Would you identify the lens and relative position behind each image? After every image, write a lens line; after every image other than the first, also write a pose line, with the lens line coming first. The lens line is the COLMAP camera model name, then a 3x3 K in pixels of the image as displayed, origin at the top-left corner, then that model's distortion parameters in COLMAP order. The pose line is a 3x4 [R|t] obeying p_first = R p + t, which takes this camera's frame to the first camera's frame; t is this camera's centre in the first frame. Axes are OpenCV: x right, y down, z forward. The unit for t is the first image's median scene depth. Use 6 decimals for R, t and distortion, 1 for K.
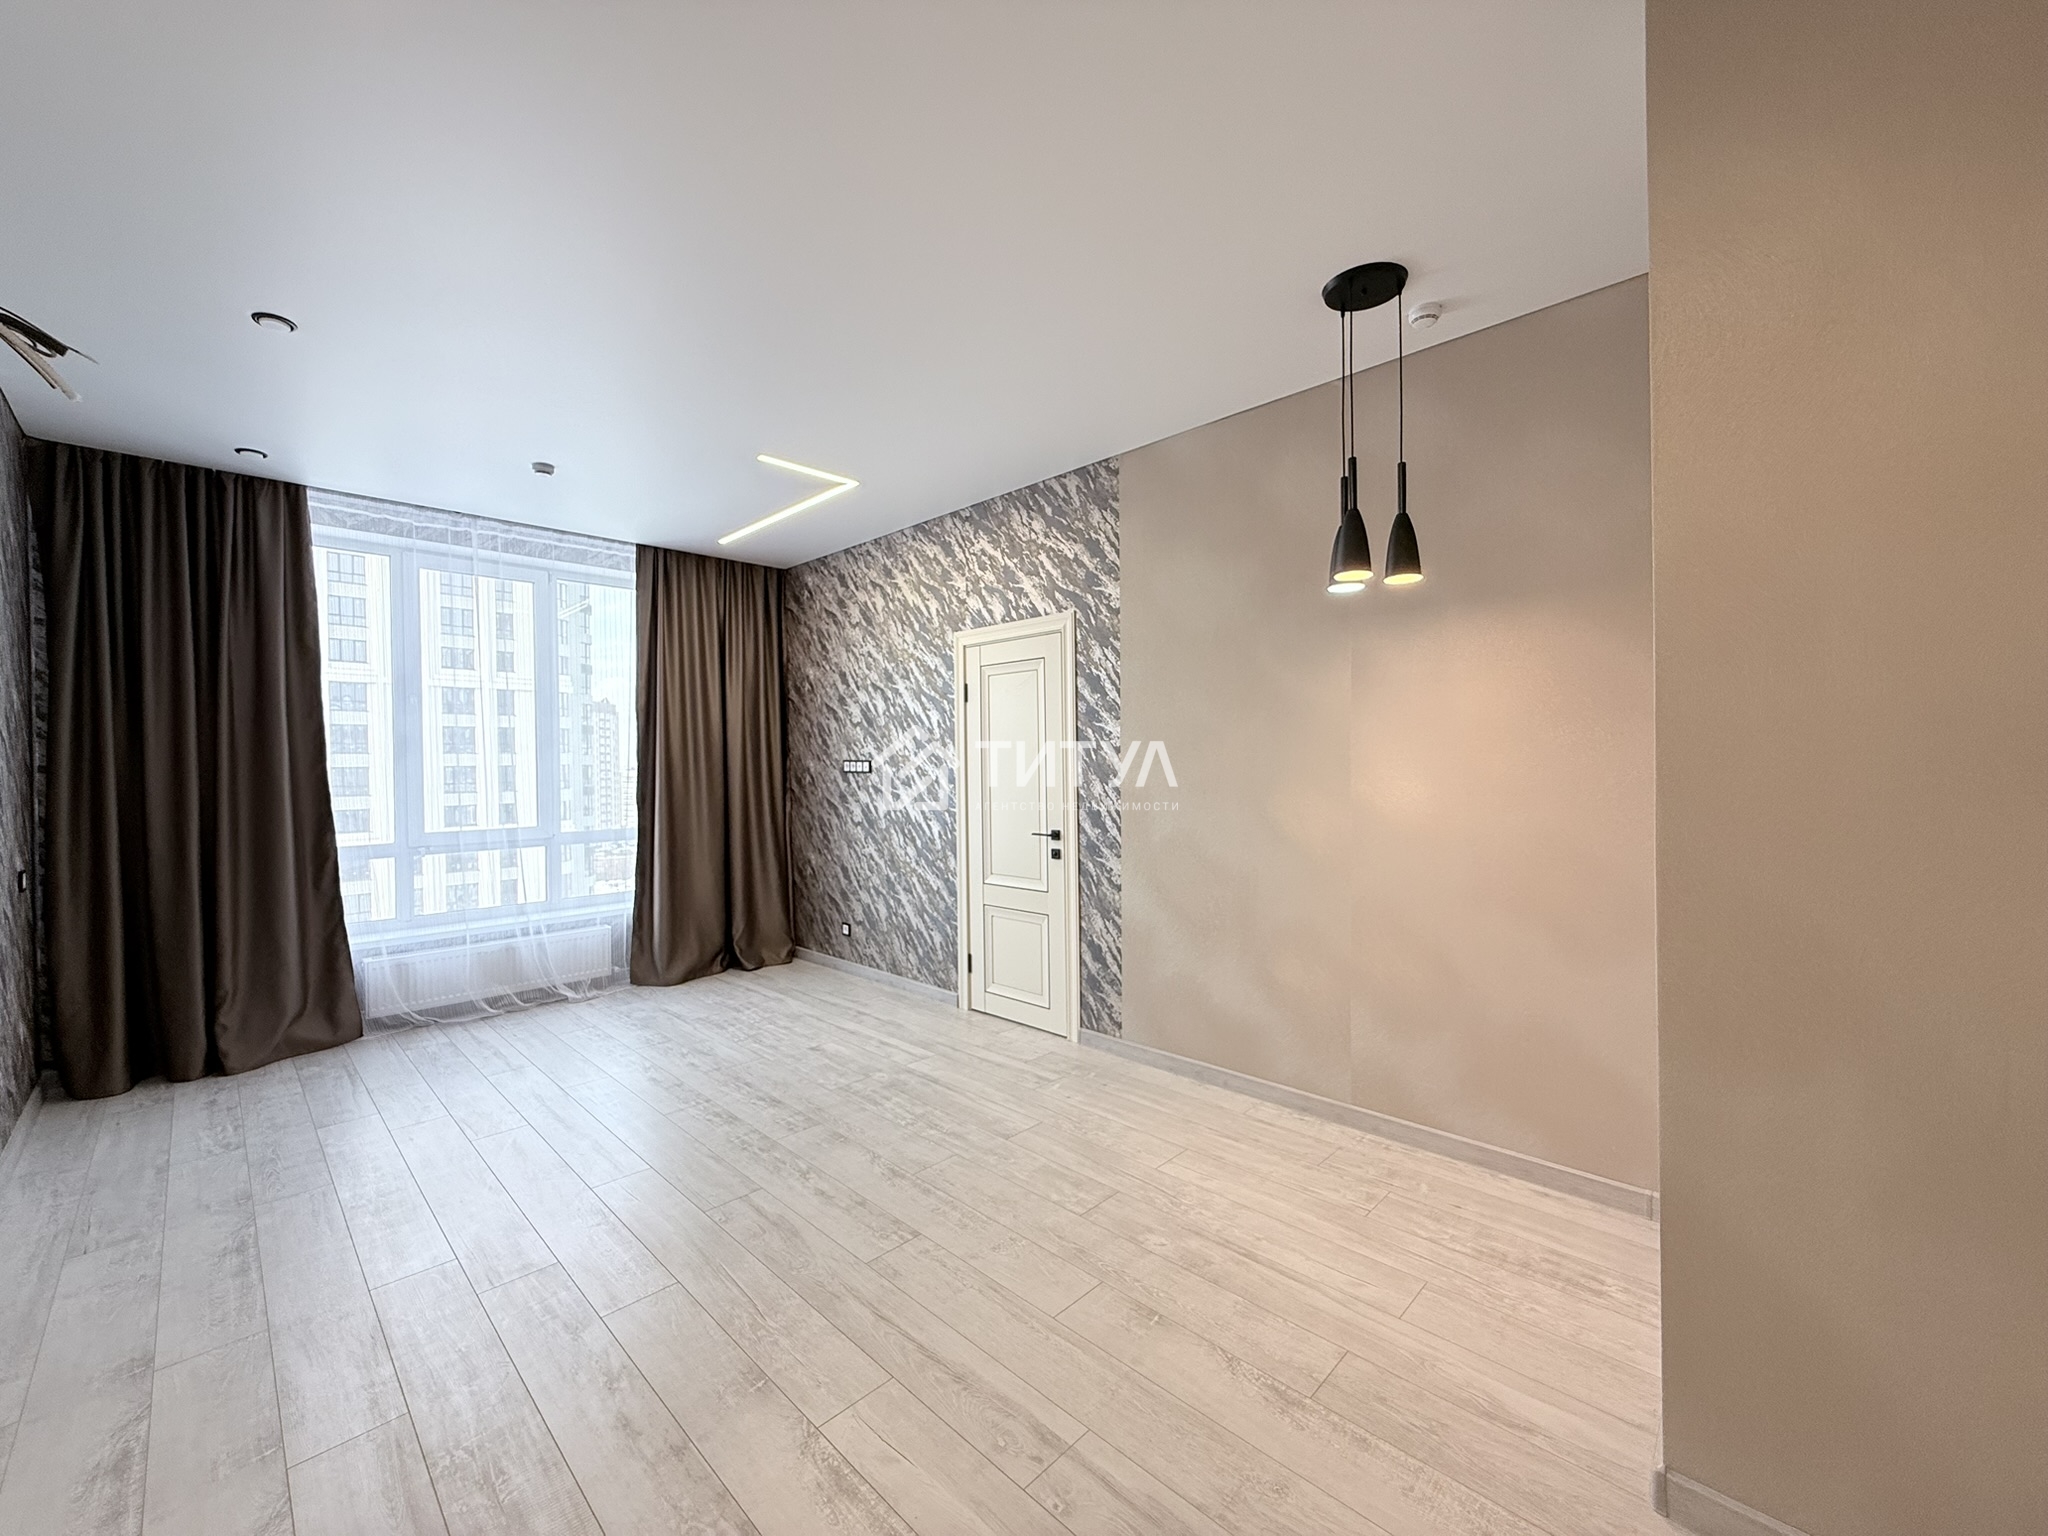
lens RADIAL K [[816.7, 0, 1023.1], [0, 816.7, 762.0], [0, 0, 1]] dist [0.003957, 0.000581]
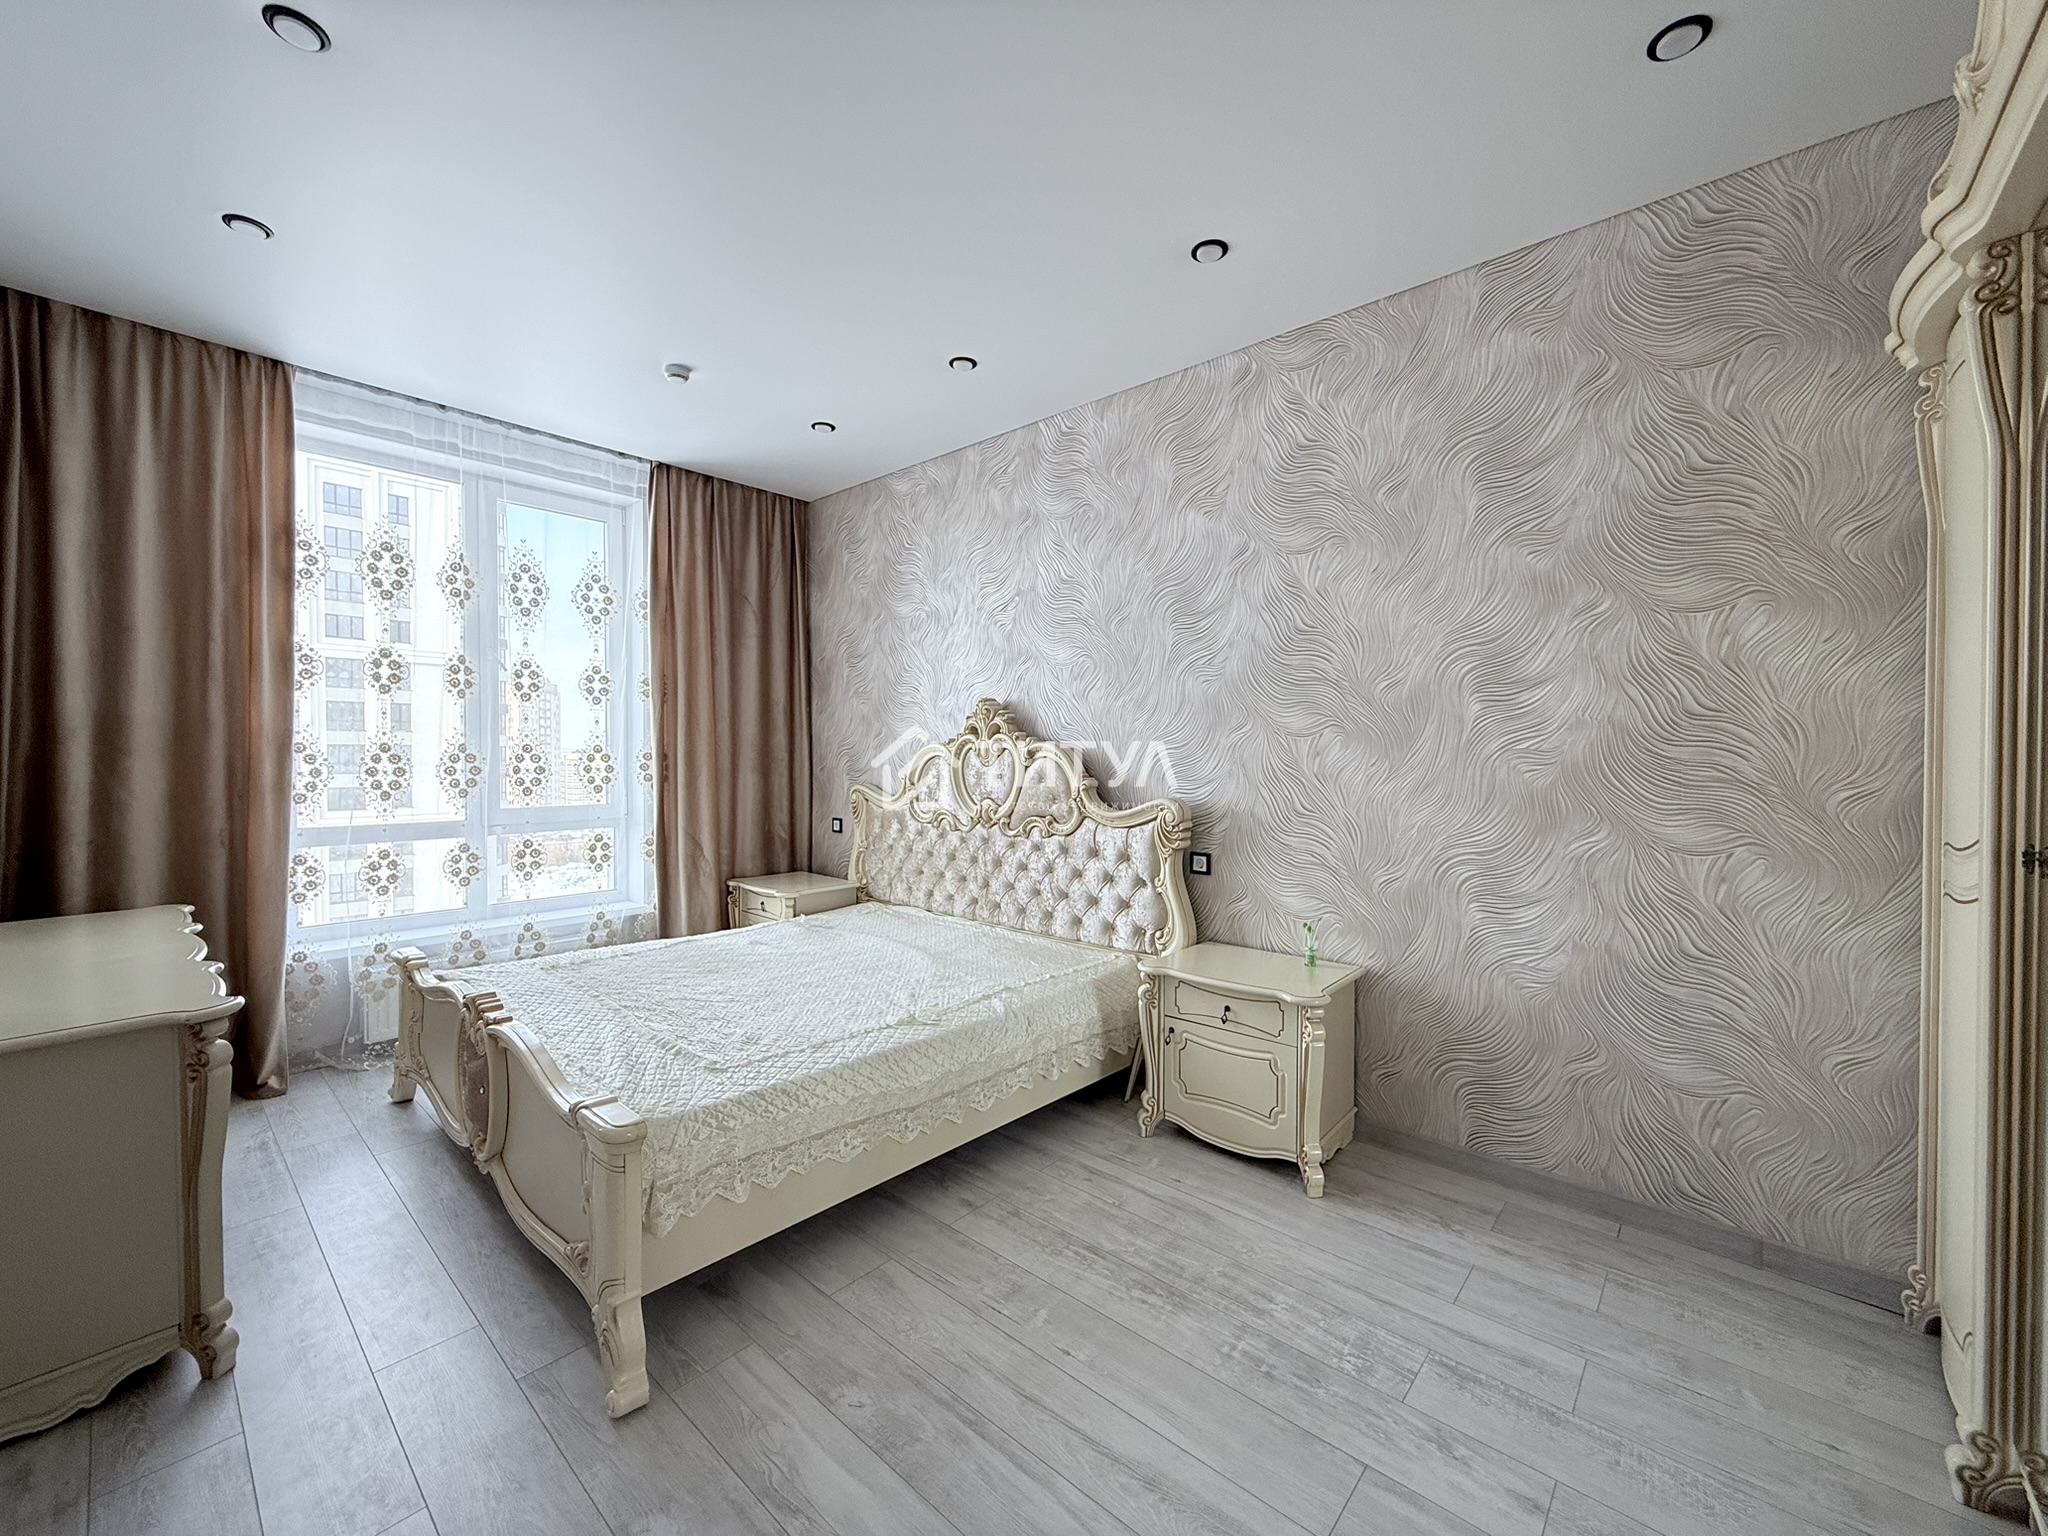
lens RADIAL K [[816.7, 0, 1022.0], [0, 816.7, 759.1], [0, 0, 1]] dist [0.003957, 0.000581]
pose [[0.998547, 0.015286, 0.051682, -0.116335], [-0.015952, 0.999795, 0.012493, -0.000693], [-0.051480, -0.013299, 0.998585, 0.076405]]
